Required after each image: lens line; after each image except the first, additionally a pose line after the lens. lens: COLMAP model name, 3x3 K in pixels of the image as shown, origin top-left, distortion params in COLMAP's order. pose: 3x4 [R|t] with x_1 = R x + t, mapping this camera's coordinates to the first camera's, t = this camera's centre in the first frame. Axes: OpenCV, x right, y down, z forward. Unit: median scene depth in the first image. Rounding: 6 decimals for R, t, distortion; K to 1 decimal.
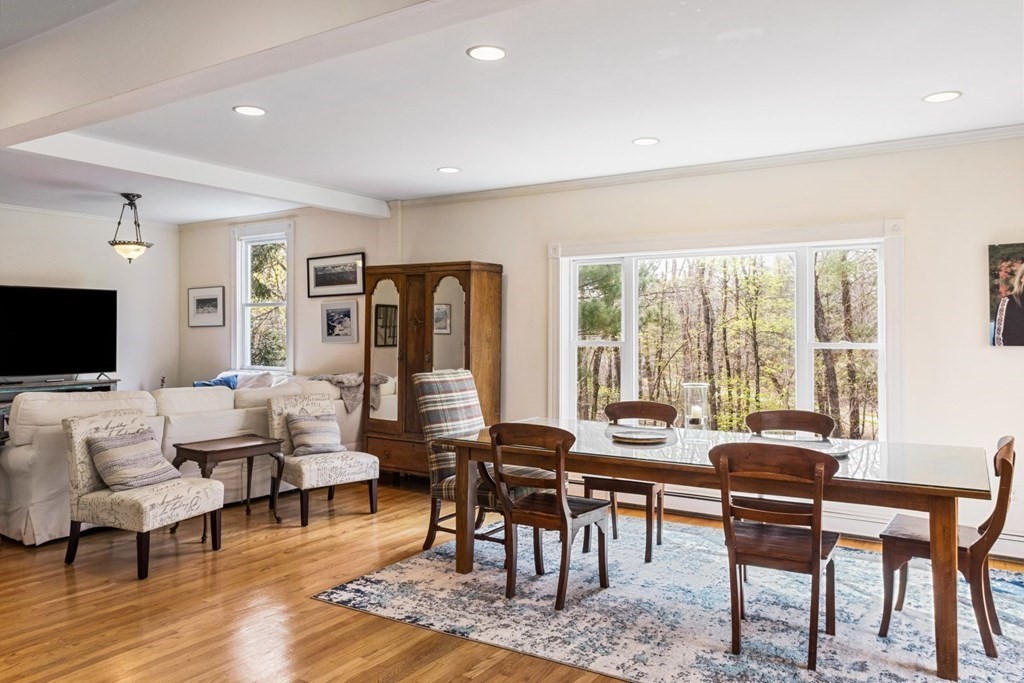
lens RADIAL K [[745.3, 0, 511.0], [0, 745.3, 333.6], [0, 0, 1]] dist [-0.020356, 0.005219]
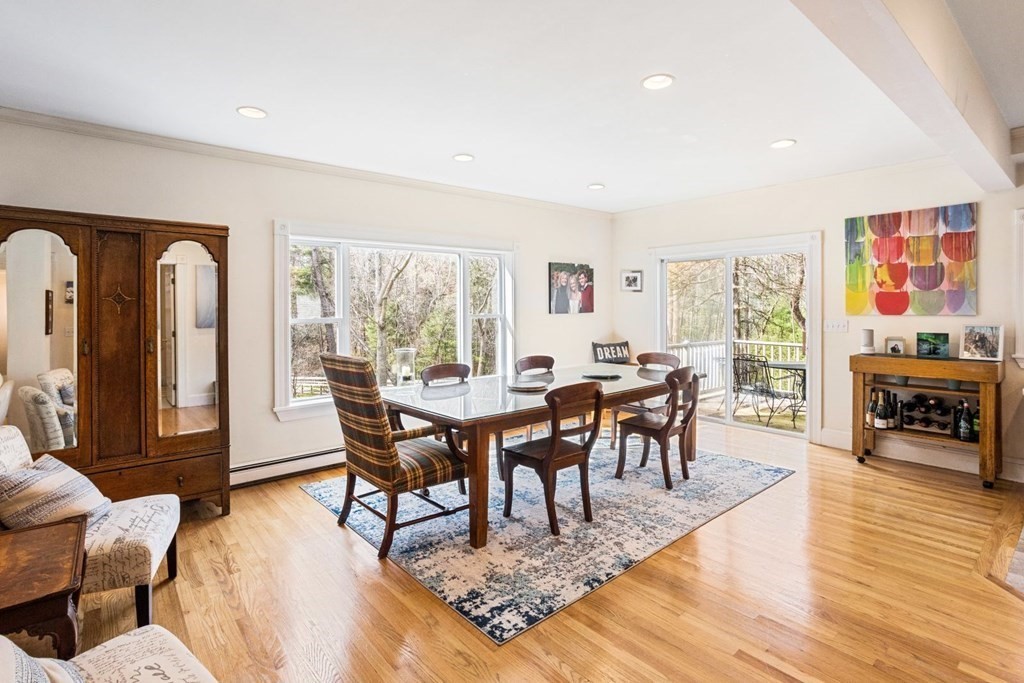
lens RADIAL K [[499.1, 0, 518.1], [0, 499.1, 310.7], [0, 0, 1]] dist [-0.033331, 0.015050]
pose [[0.289427, -0.015103, 0.957081, -0.557130], [0.009491, 0.999872, 0.012908, -0.007996], [-0.957153, 0.005348, 0.289533, 0.600874]]
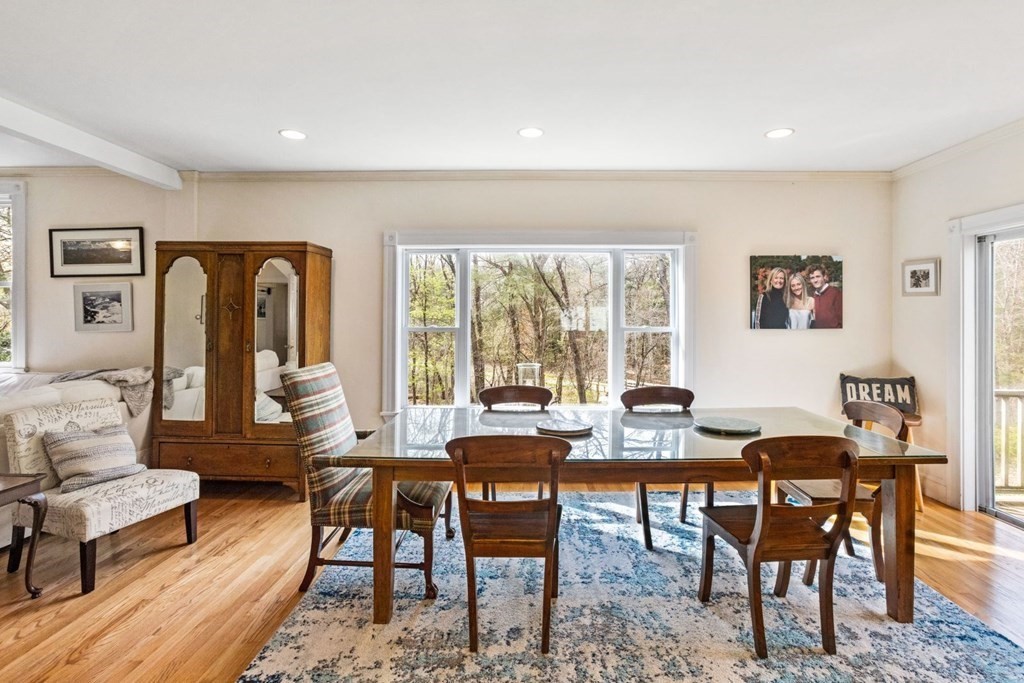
lens RADIAL K [[499.1, 0, 530.4], [0, 499.1, 323.1], [0, 0, 1]] dist [-0.033331, 0.015050]
pose [[0.844514, -0.005396, 0.535507, -0.169856], [0.001078, 0.999964, 0.008375, -0.001818], [-0.535533, -0.006495, 0.844490, 0.377052]]
